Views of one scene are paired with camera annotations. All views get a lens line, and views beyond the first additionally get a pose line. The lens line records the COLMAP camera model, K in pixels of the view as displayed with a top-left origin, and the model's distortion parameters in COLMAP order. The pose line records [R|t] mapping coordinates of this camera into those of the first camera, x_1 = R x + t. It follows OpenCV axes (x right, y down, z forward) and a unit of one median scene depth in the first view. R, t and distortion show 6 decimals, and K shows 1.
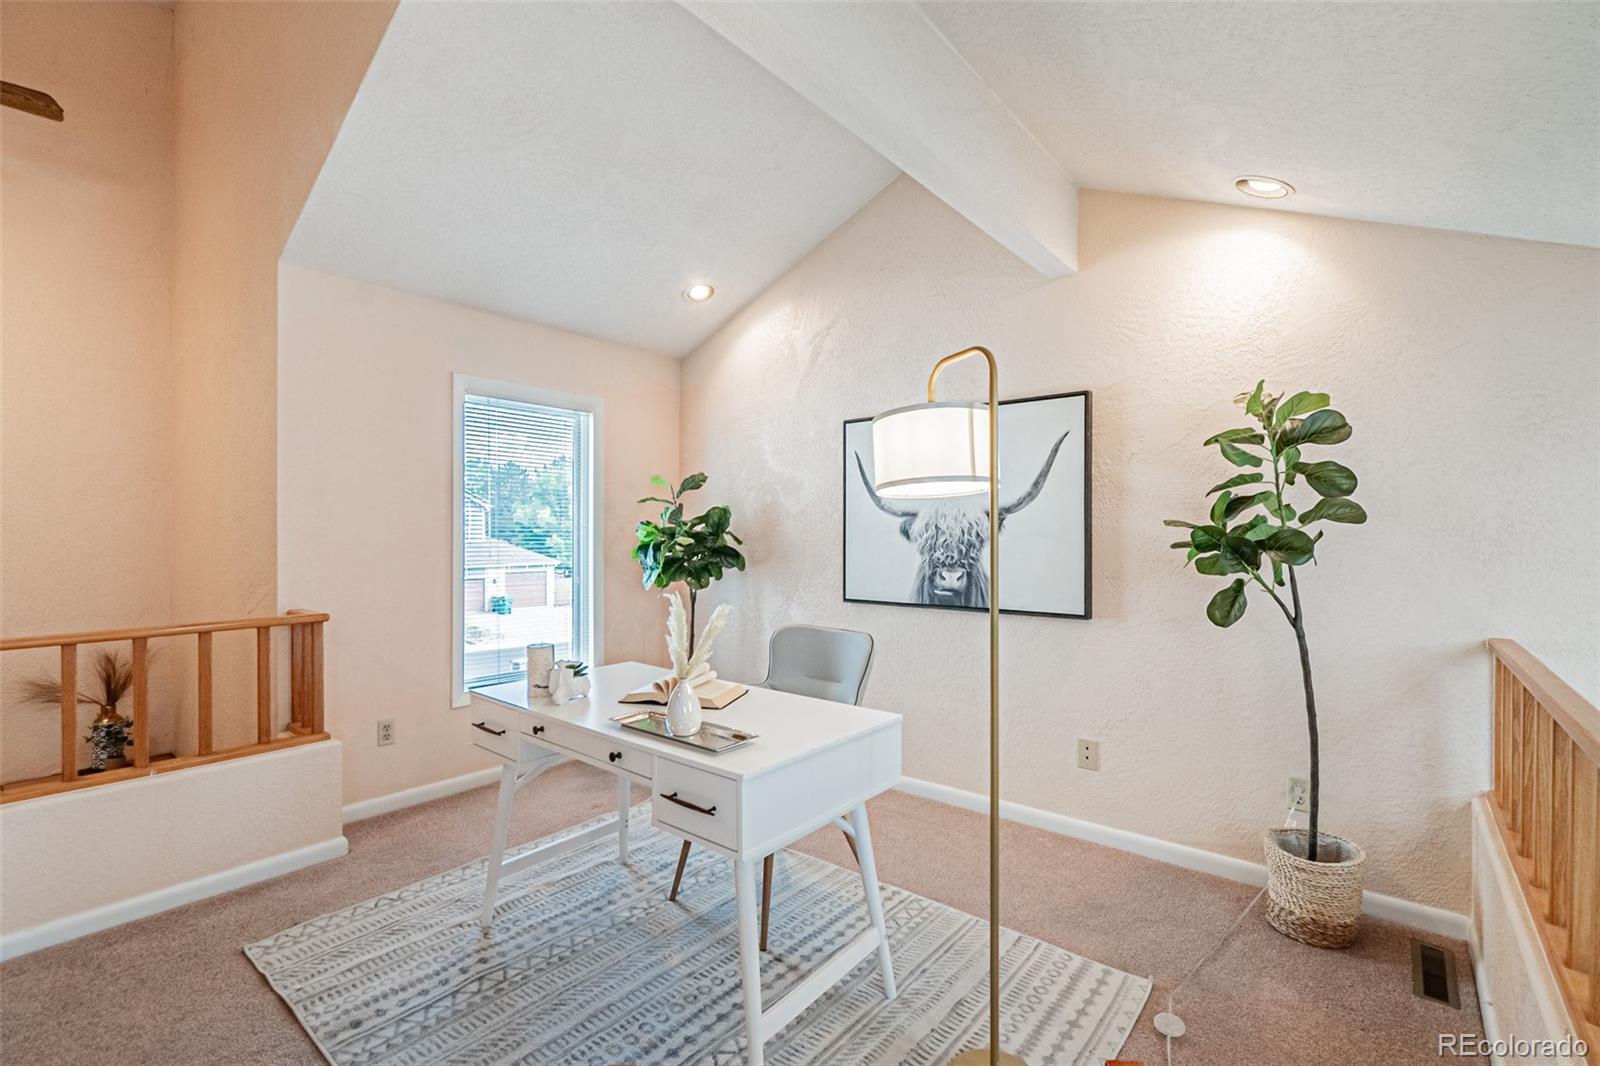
lens RADIAL K [[716.7, 0, 828.9], [0, 716.7, 534.2], [0, 0, 1]] dist [0.003756, 0.000300]
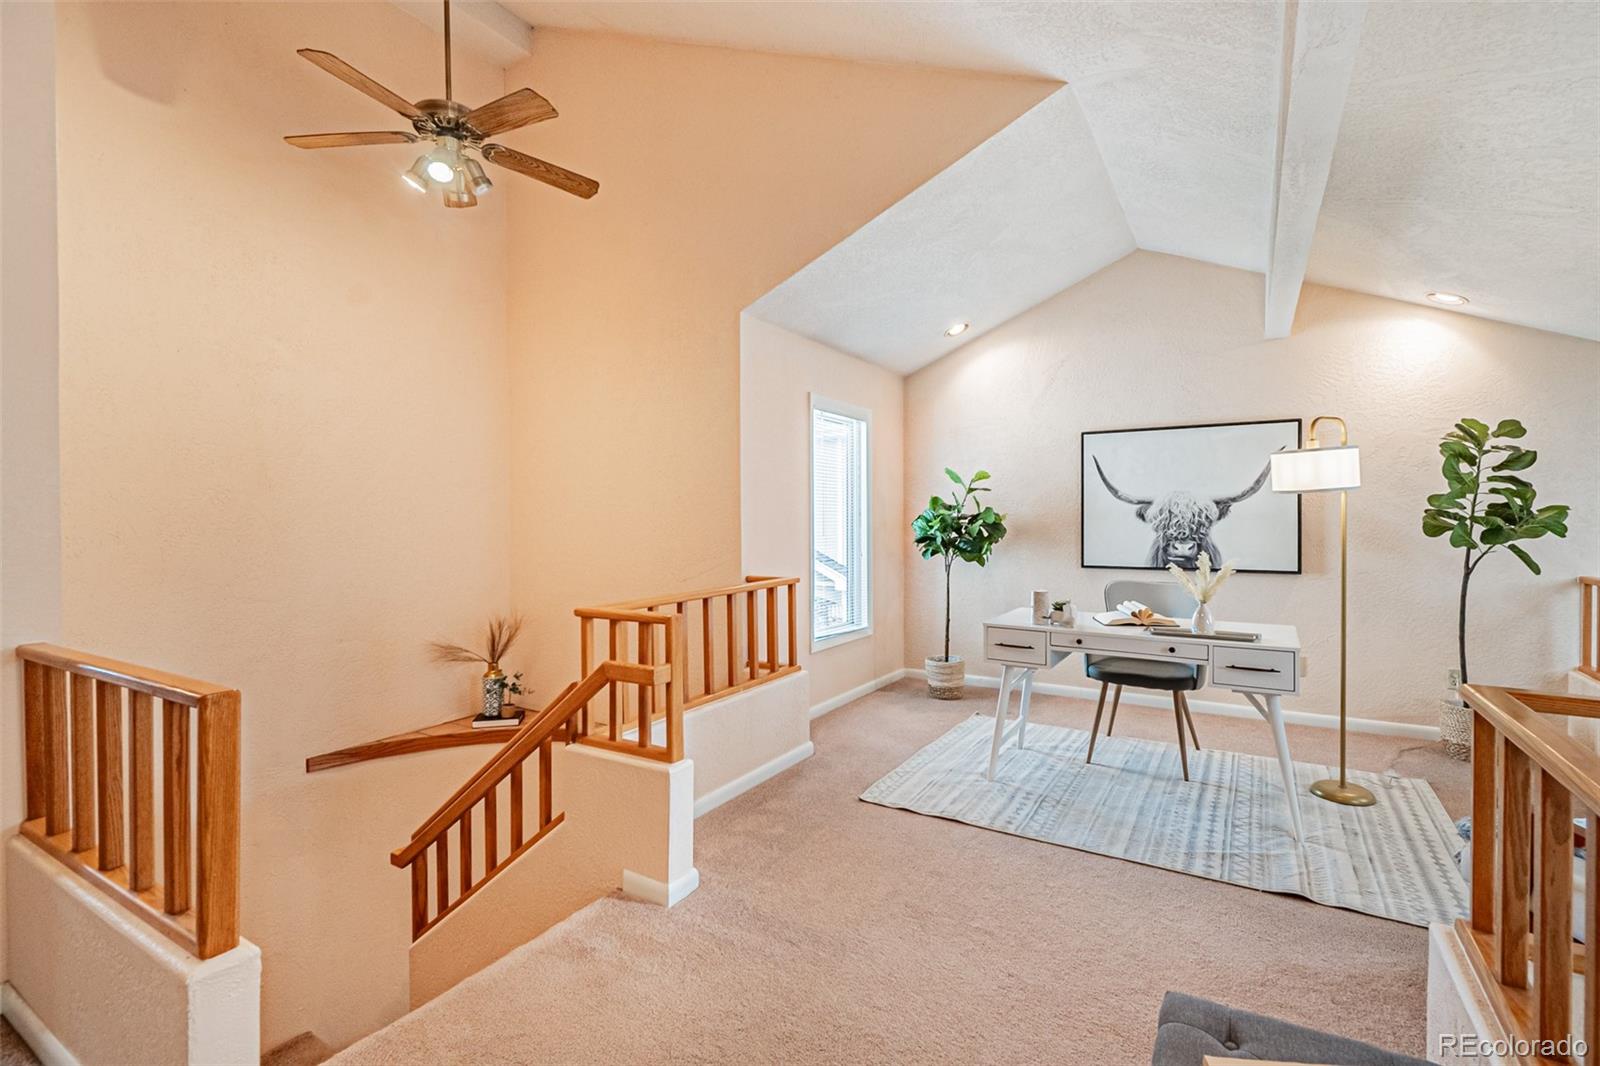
lens RADIAL K [[717.0, 0, 822.7], [0, 717.0, 525.7], [0, 0, 1]] dist [0.004172, -0.000278]
pose [[0.991201, -0.005464, 0.132251, -0.719160], [0.004218, 0.999944, 0.009701, 0.000792], [-0.132297, -0.009057, 0.991169, -0.297354]]
